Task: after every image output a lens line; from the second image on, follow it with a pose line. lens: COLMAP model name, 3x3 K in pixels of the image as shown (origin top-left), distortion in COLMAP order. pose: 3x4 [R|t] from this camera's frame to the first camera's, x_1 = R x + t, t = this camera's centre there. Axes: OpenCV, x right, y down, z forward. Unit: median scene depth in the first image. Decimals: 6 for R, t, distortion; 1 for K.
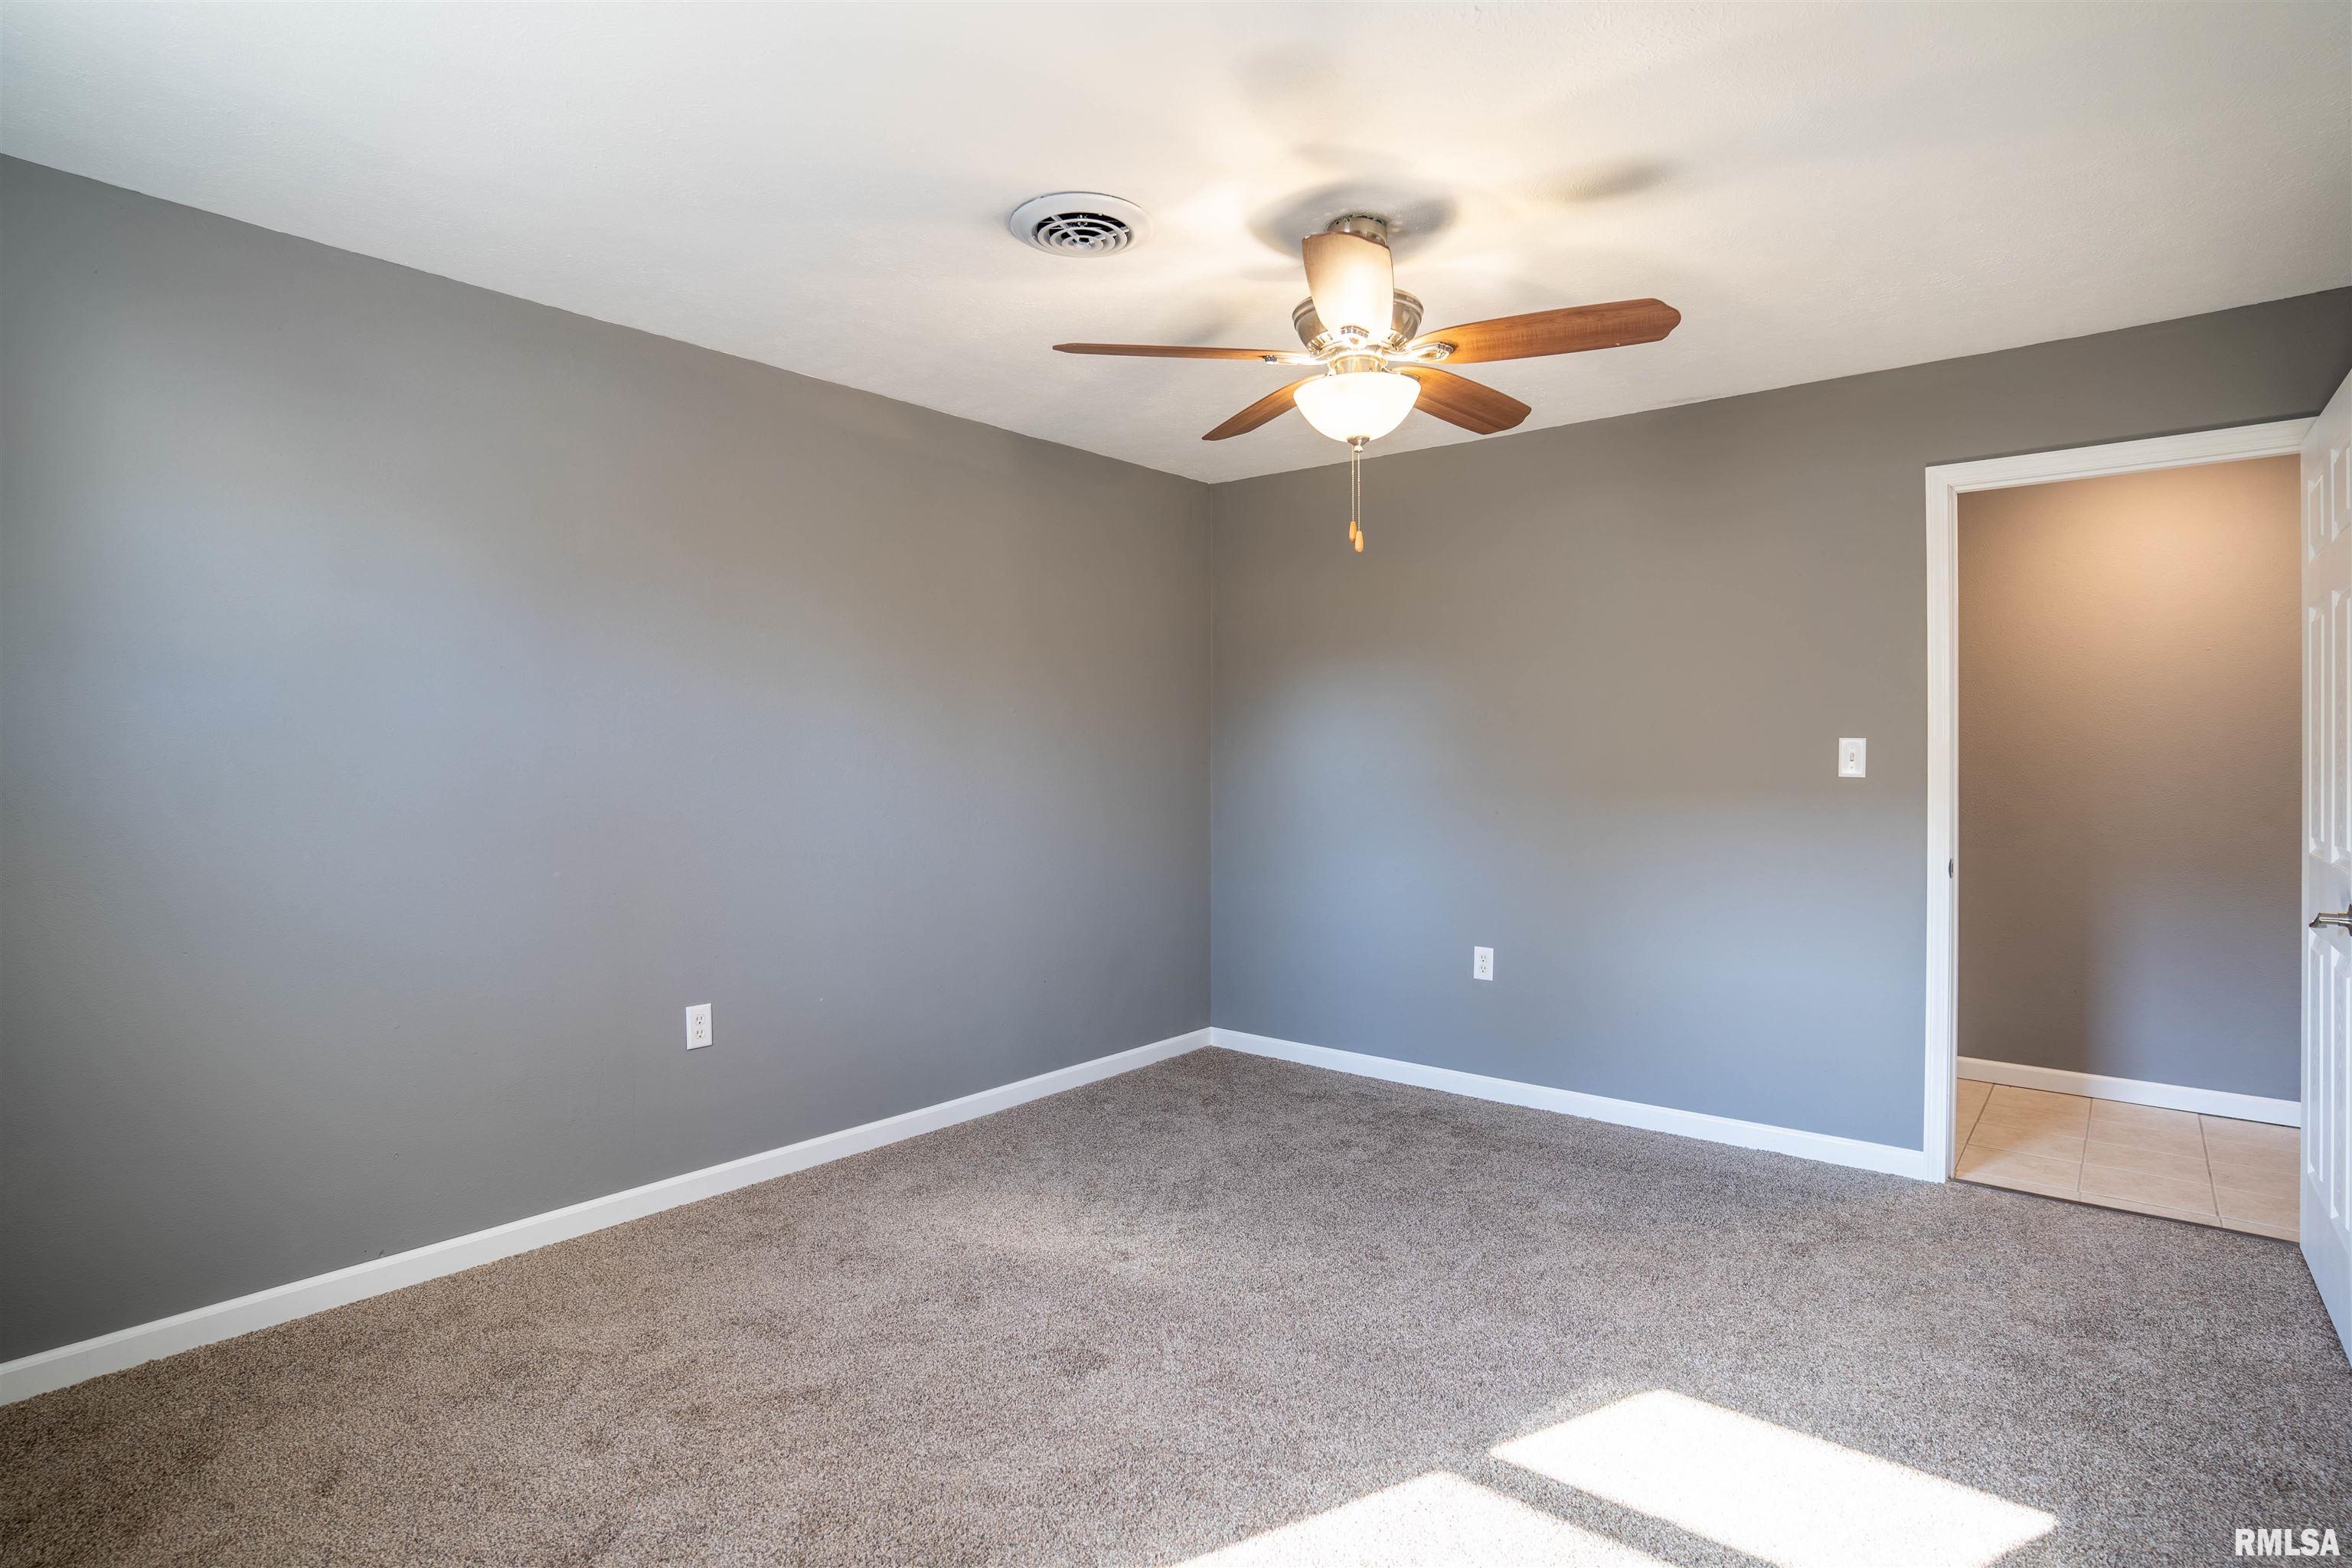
lens RADIAL K [[1167.2, 0, 1176.0], [0, 1167.2, 784.0], [0, 0, 1]] dist [-0.069892, 0.027895]
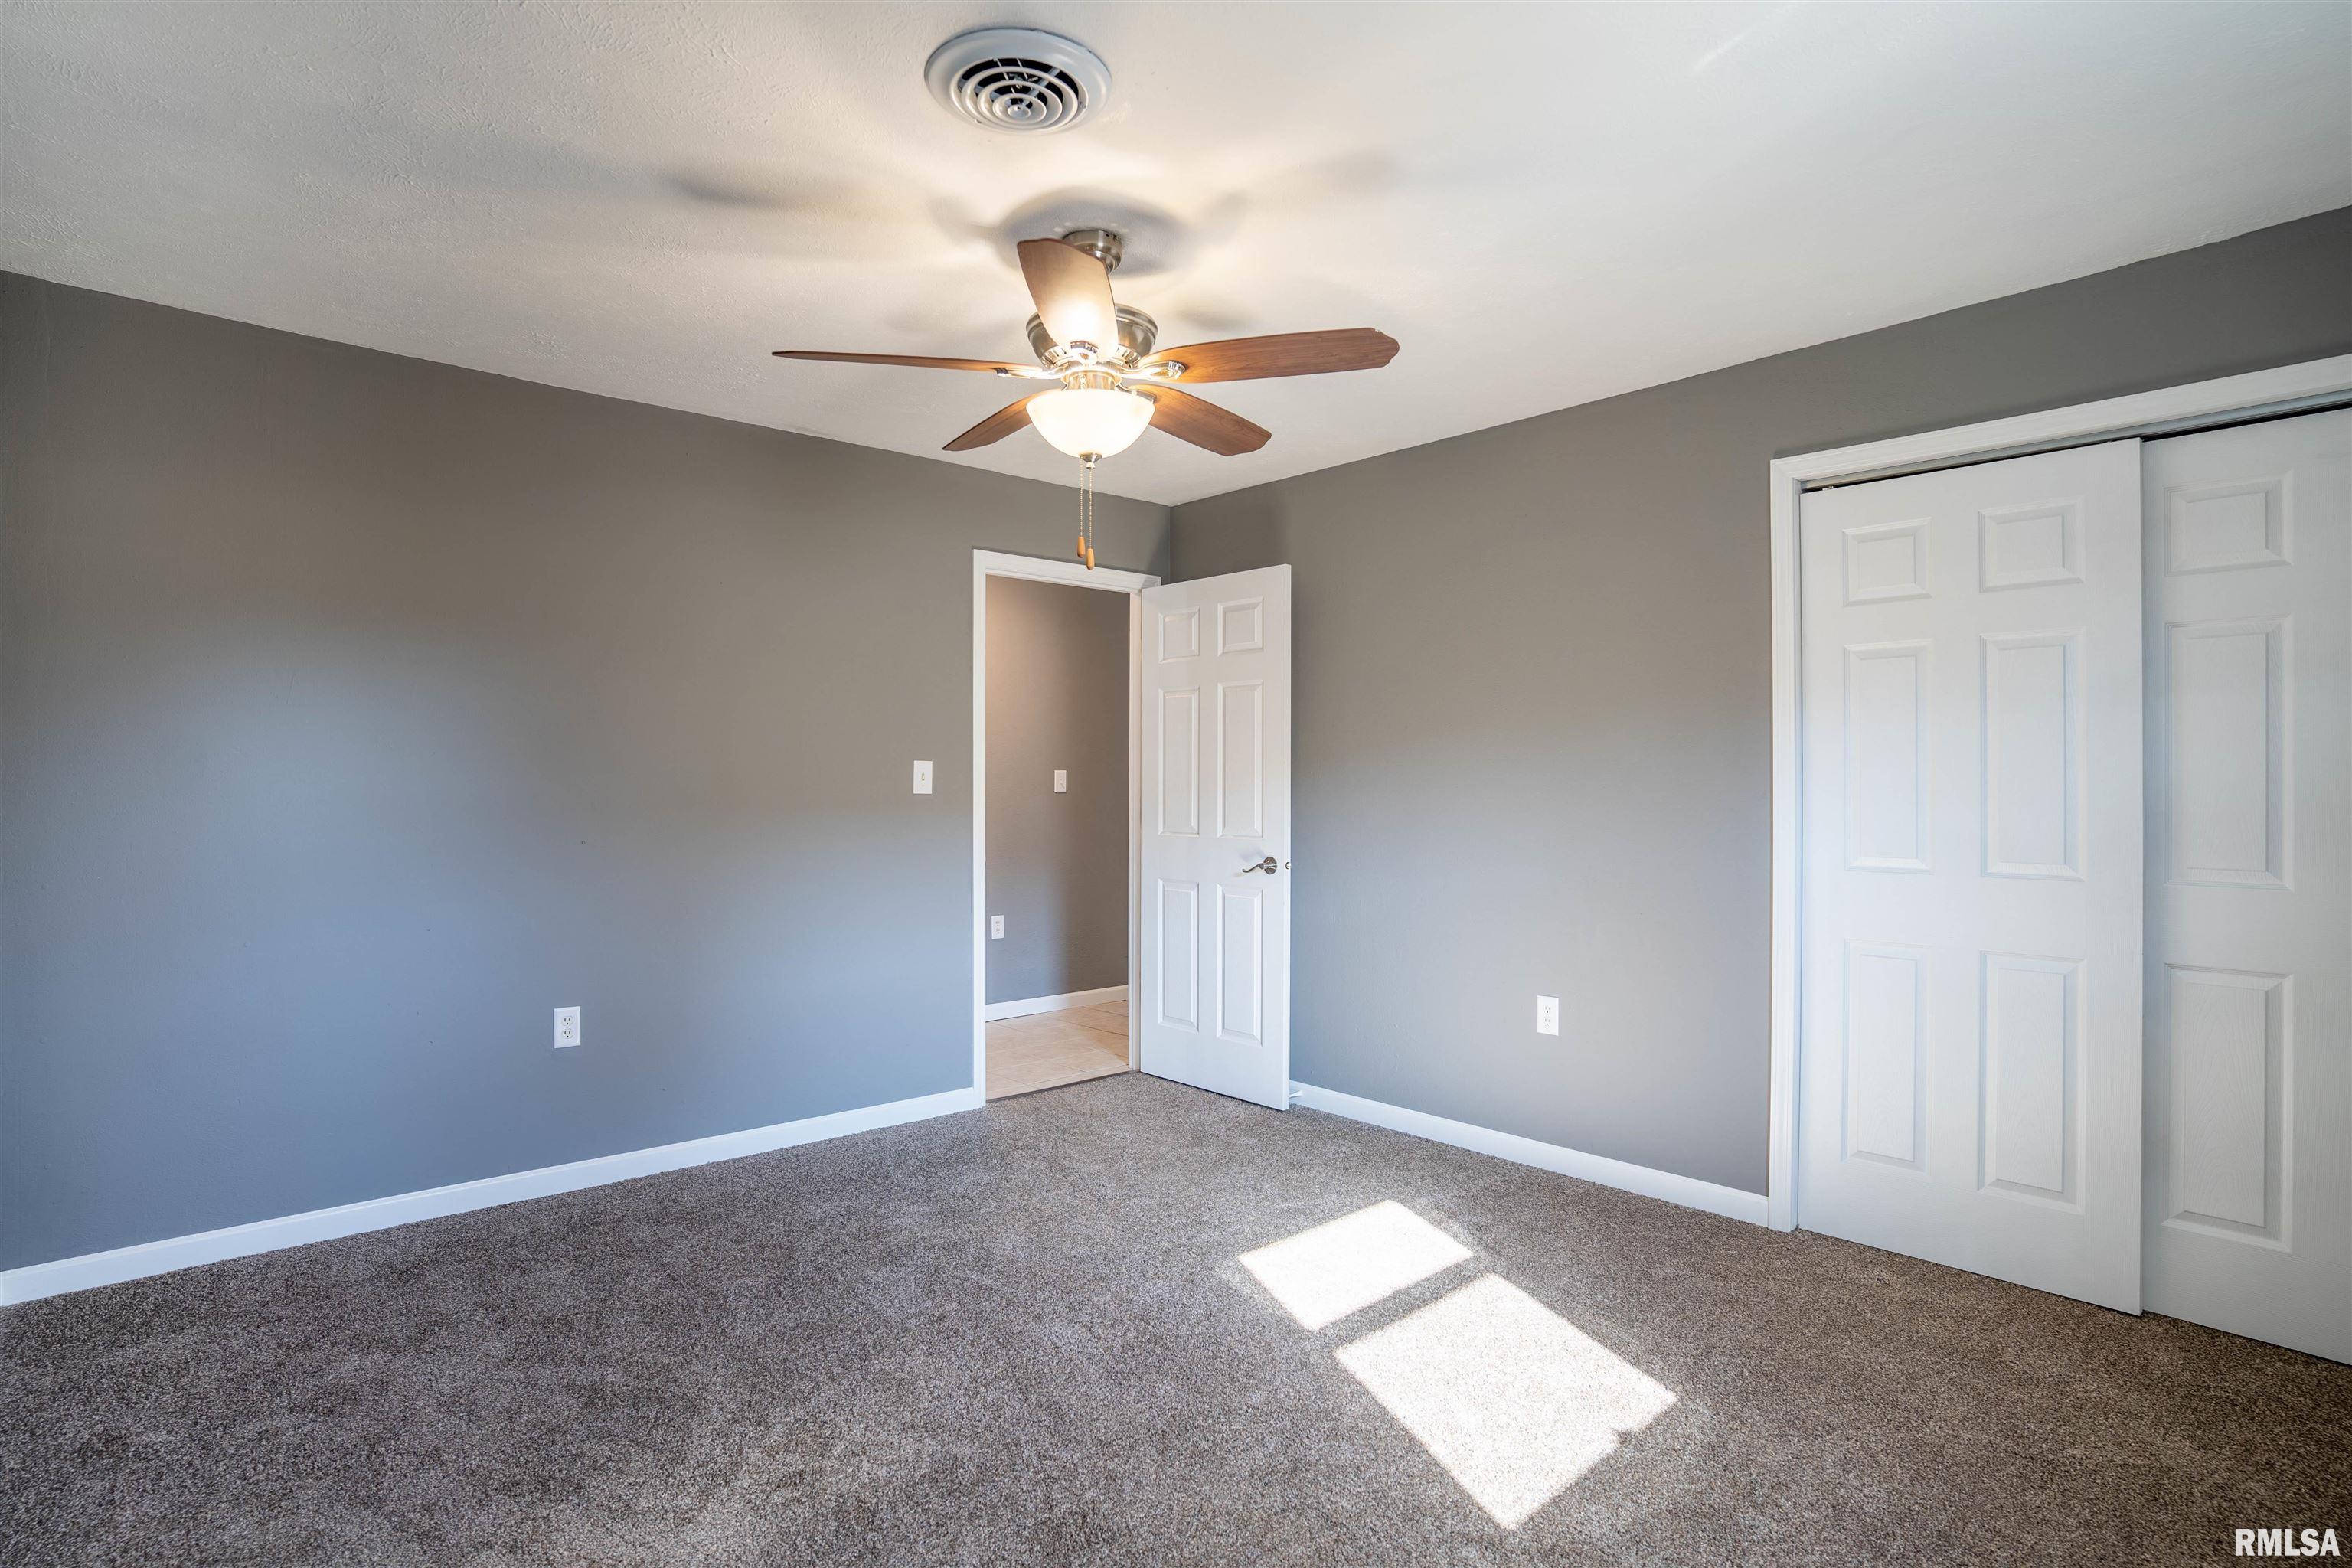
lens RADIAL K [[1185.8, 0, 1179.7], [0, 1185.8, 806.2], [0, 0, 1]] dist [-0.040667, 0.000354]
pose [[0.163621, -0.022924, 0.986257, -0.608185], [0.018689, 0.999623, 0.020134, -0.012475], [-0.986346, 0.015138, 0.163988, 0.553982]]
